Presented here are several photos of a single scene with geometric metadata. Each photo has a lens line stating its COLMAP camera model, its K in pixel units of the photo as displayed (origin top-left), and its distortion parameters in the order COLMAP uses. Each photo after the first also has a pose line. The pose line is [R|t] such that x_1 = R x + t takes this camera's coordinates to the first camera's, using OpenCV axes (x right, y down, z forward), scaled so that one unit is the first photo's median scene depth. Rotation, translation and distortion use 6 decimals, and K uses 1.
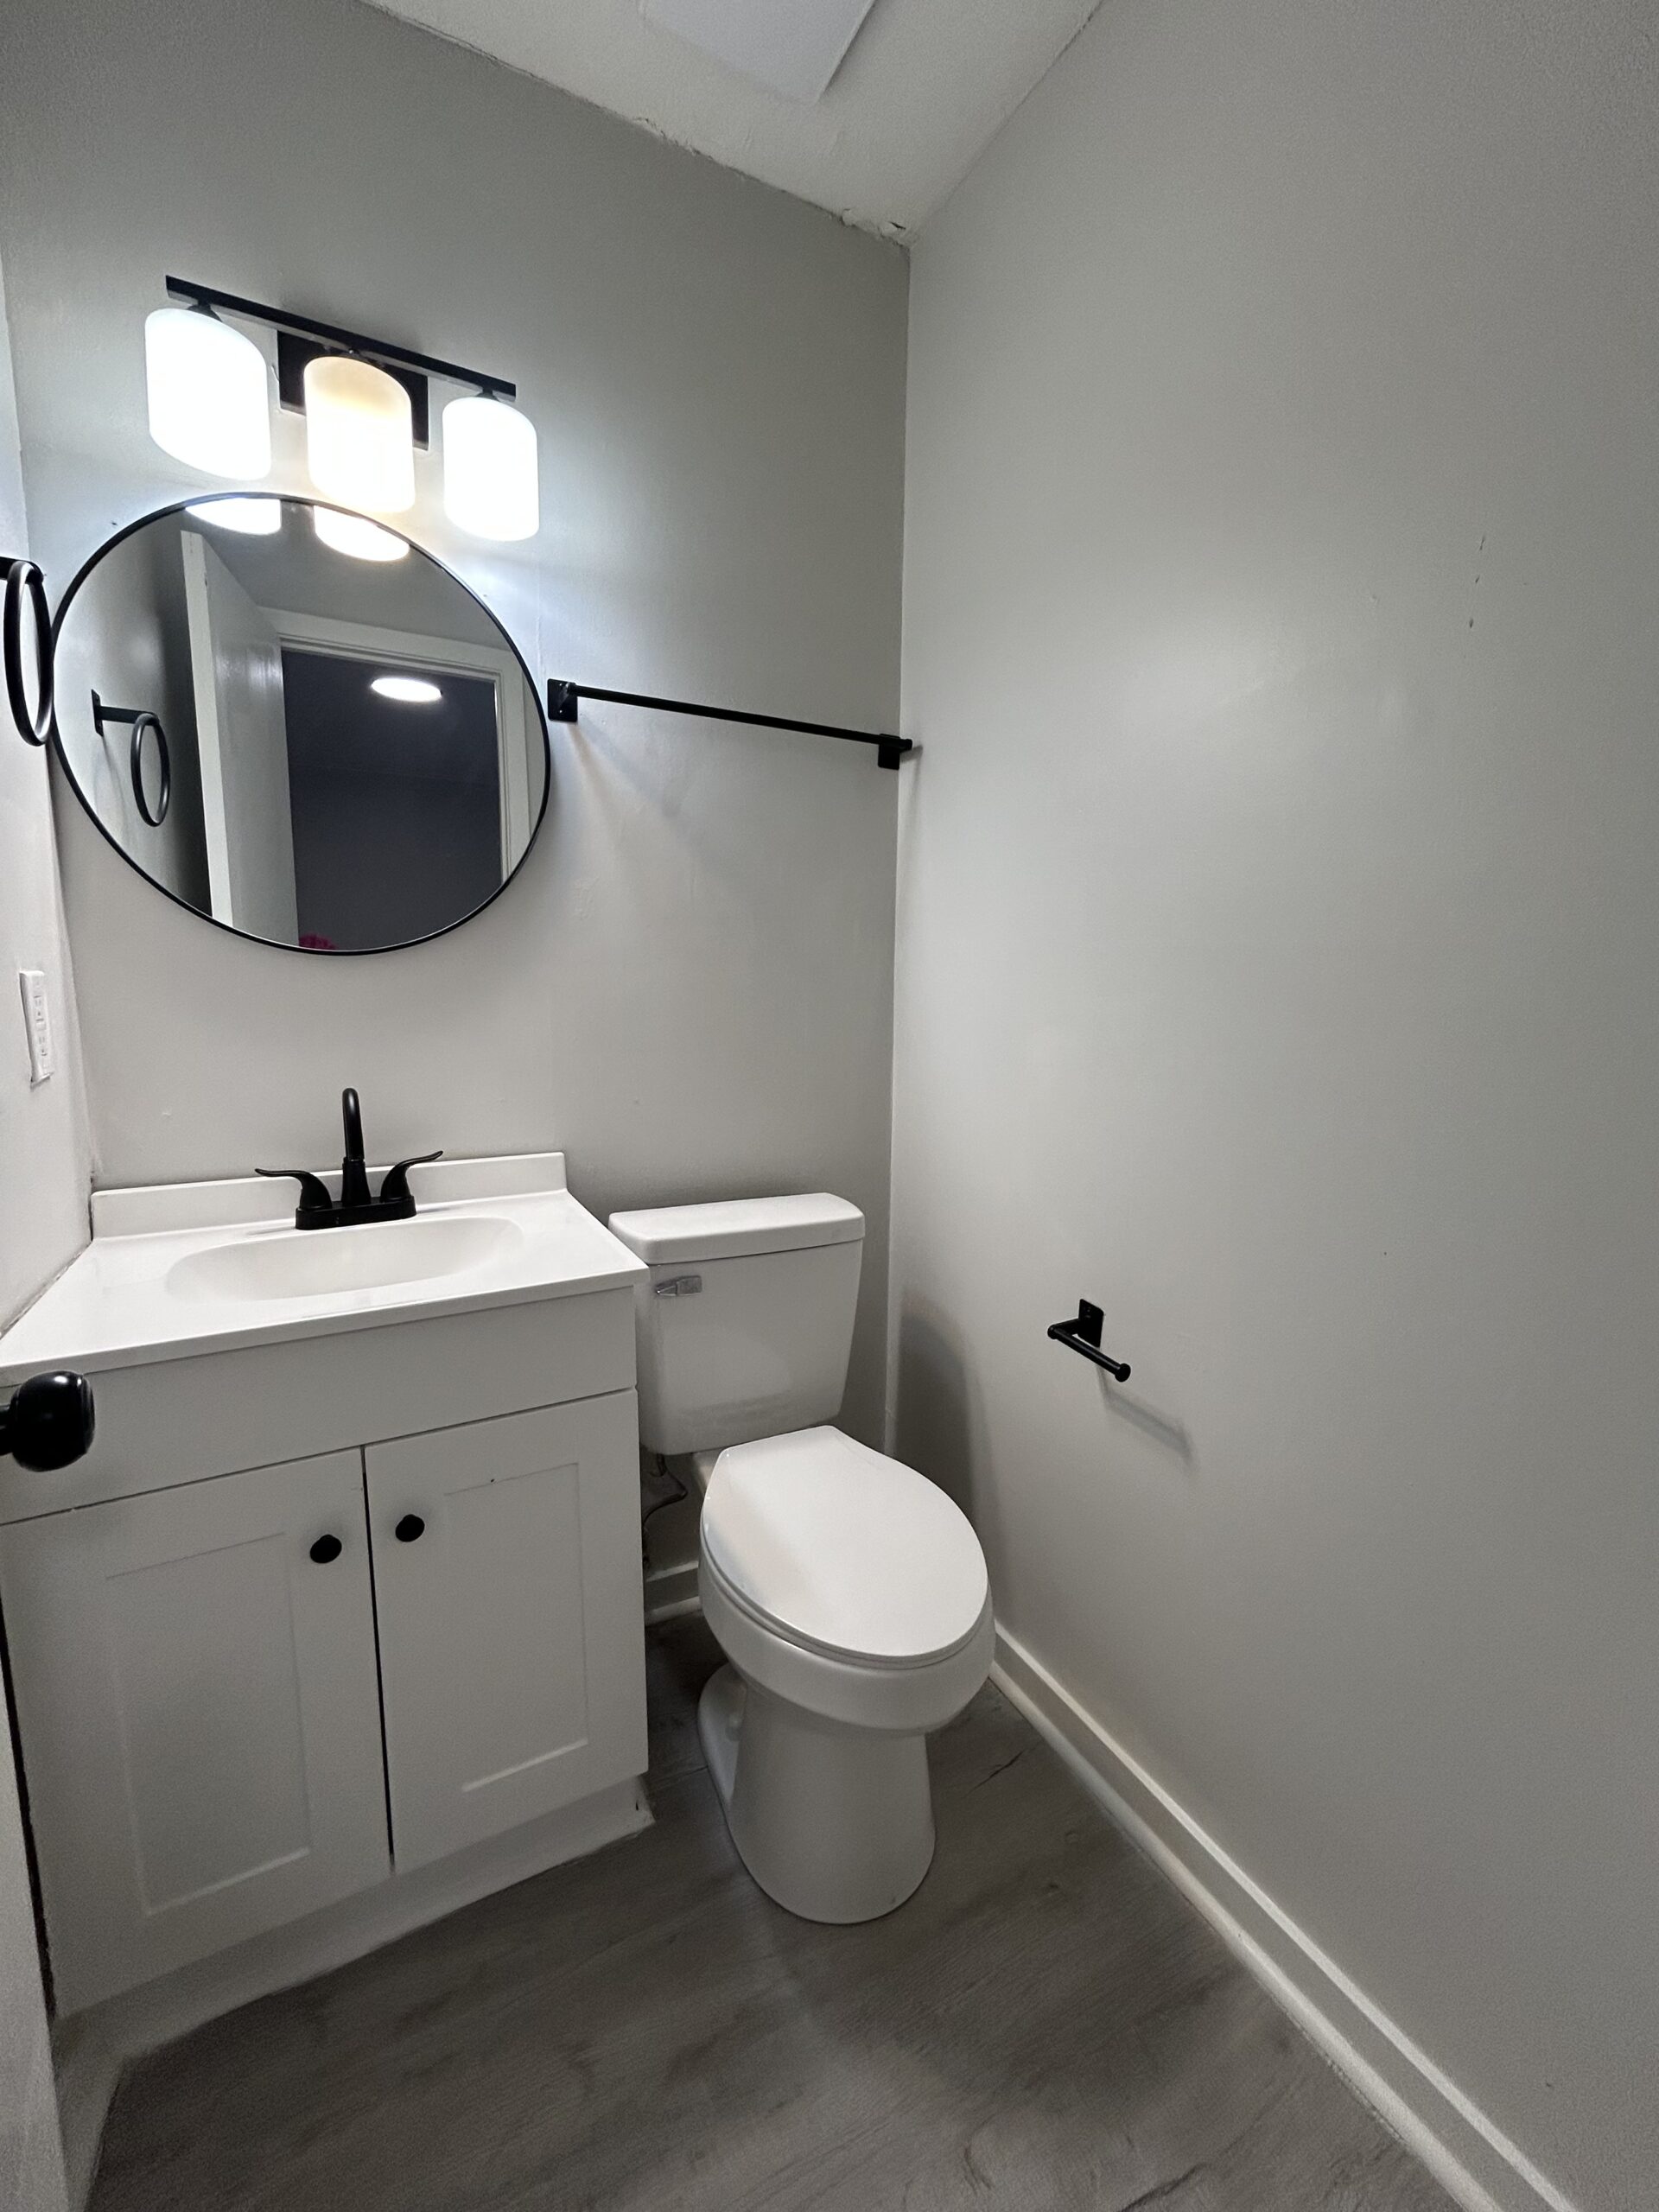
lens RADIAL K [[905.3, 0, 819.7], [0, 905.3, 1103.2], [0, 0, 1]] dist [0.011178, -0.000653]
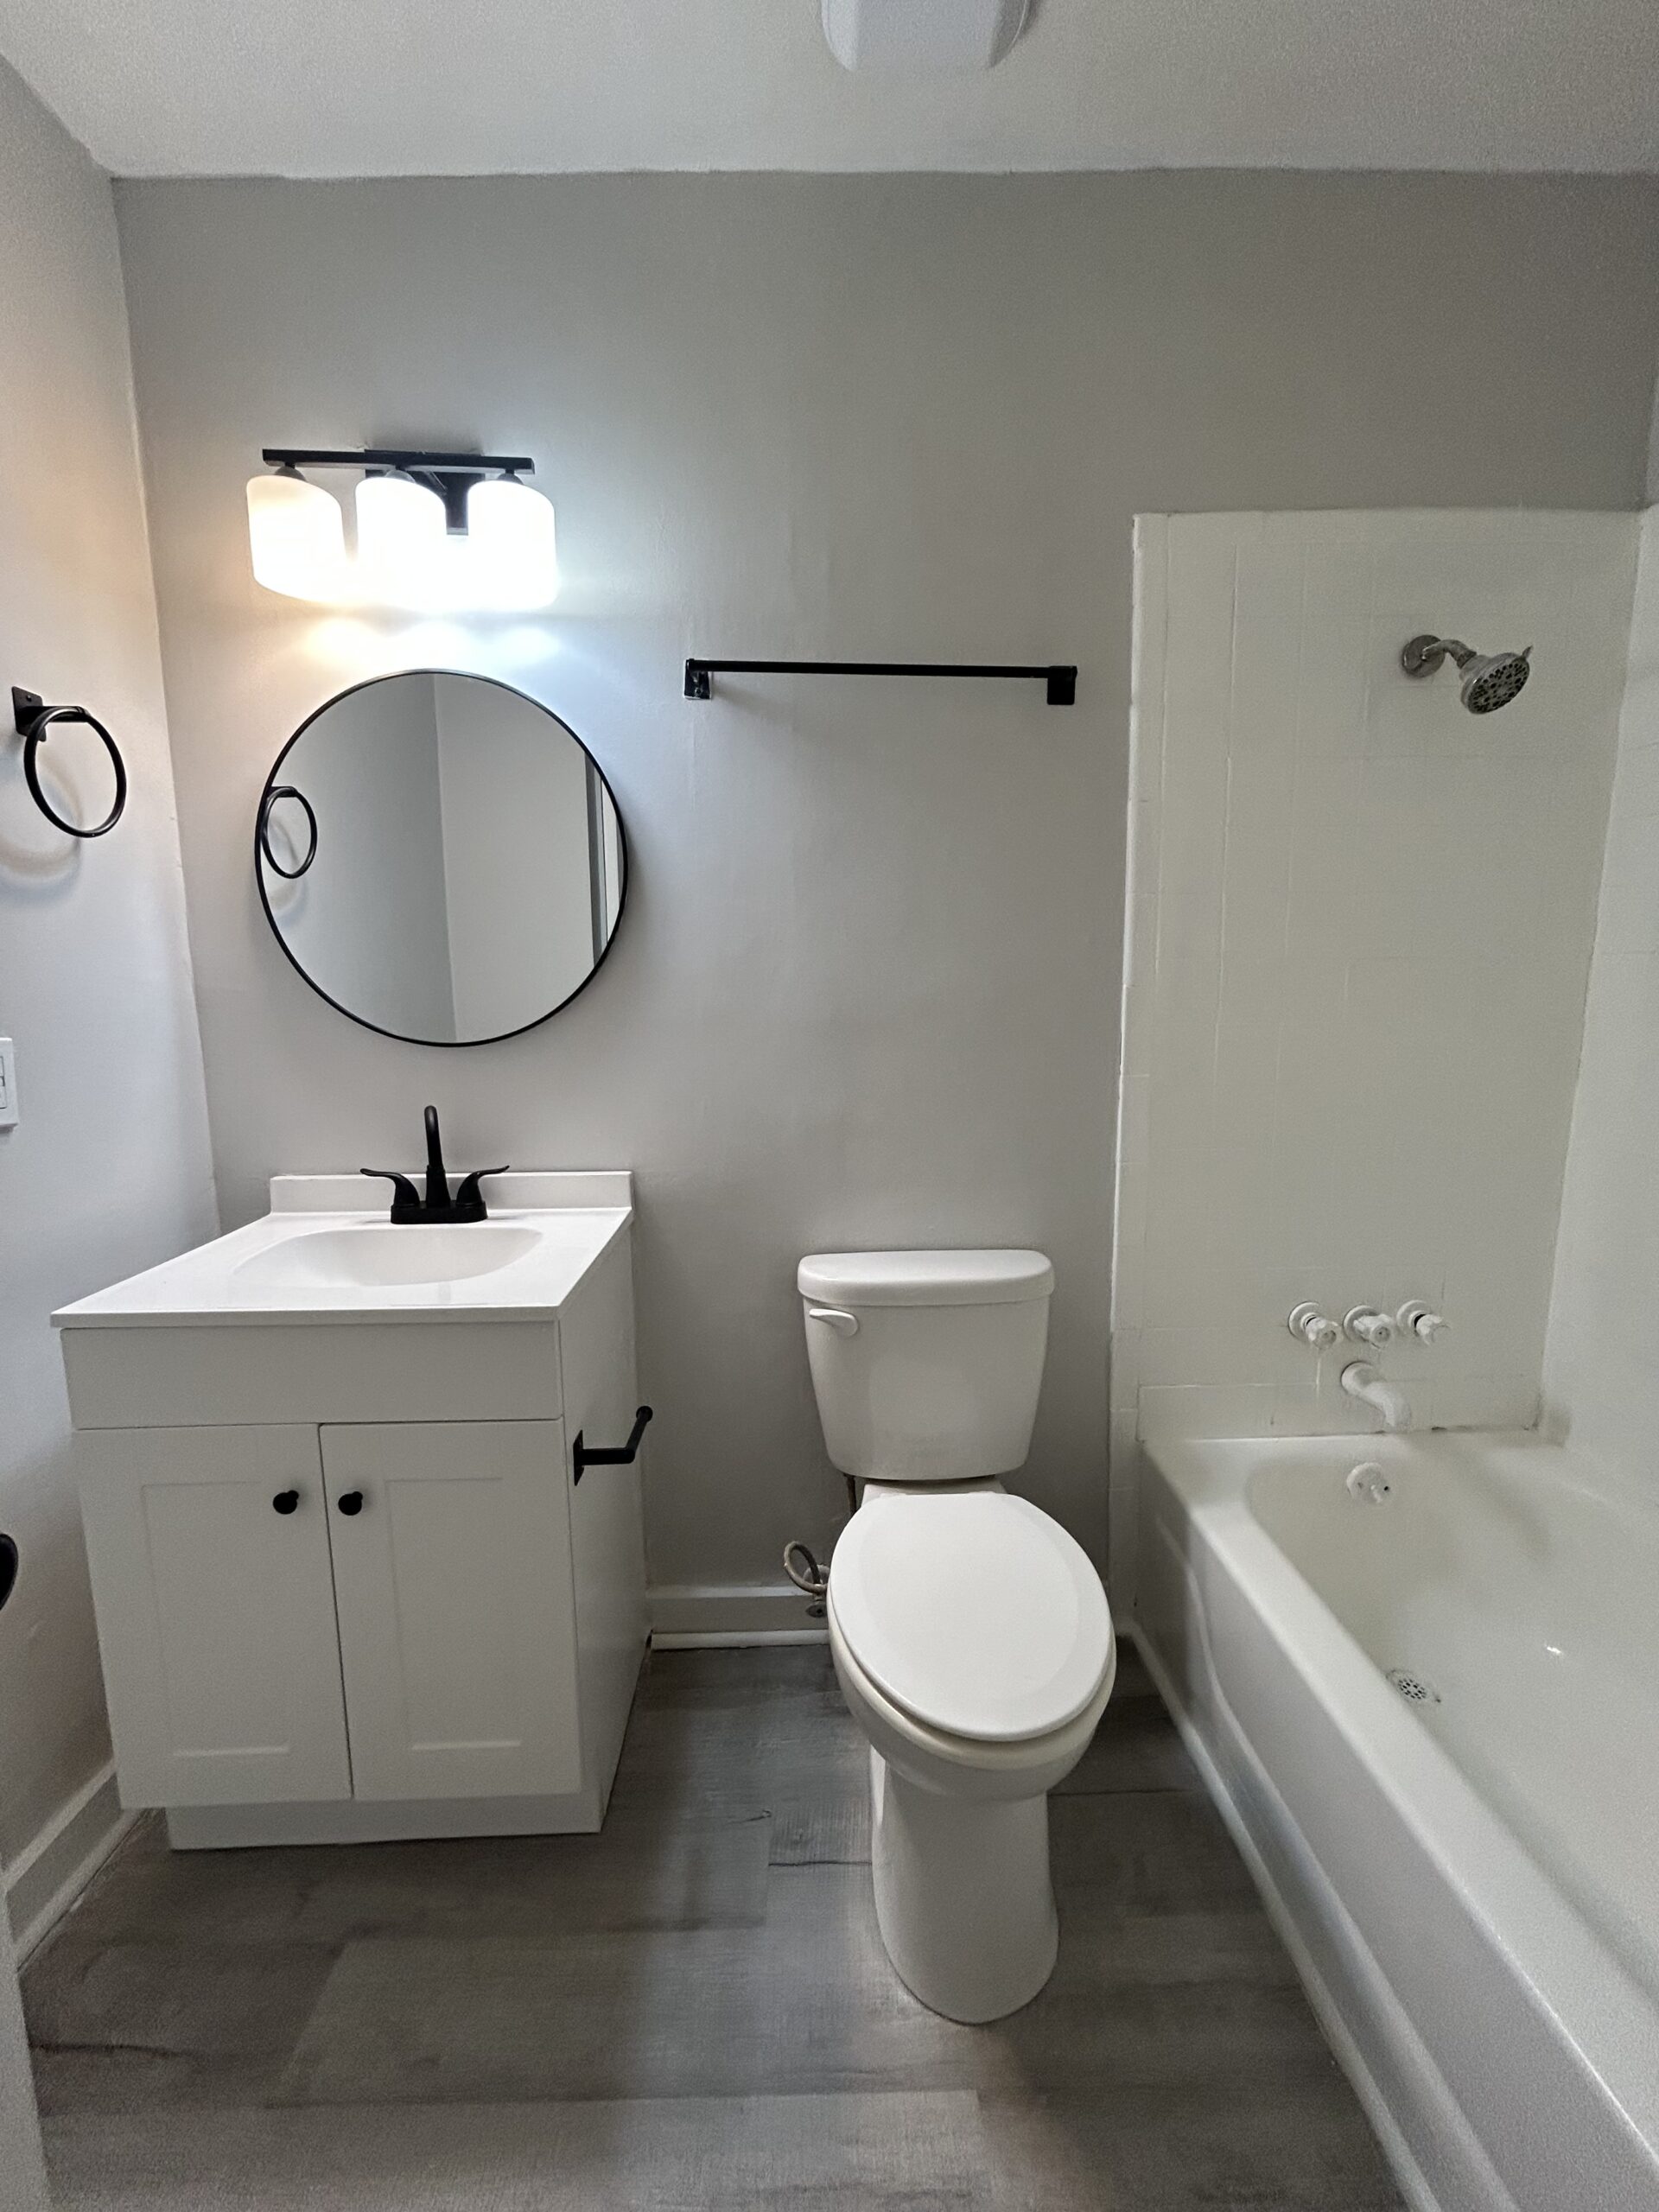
lens RADIAL K [[905.3, 0, 835.8], [0, 905.3, 1099.7], [0, 0, 1]] dist [0.011178, -0.000653]
pose [[0.903577, 0.030760, -0.427320, 0.422455], [-0.046773, 0.998540, -0.027025, -0.013174], [0.425865, 0.044406, 0.903696, 0.183076]]
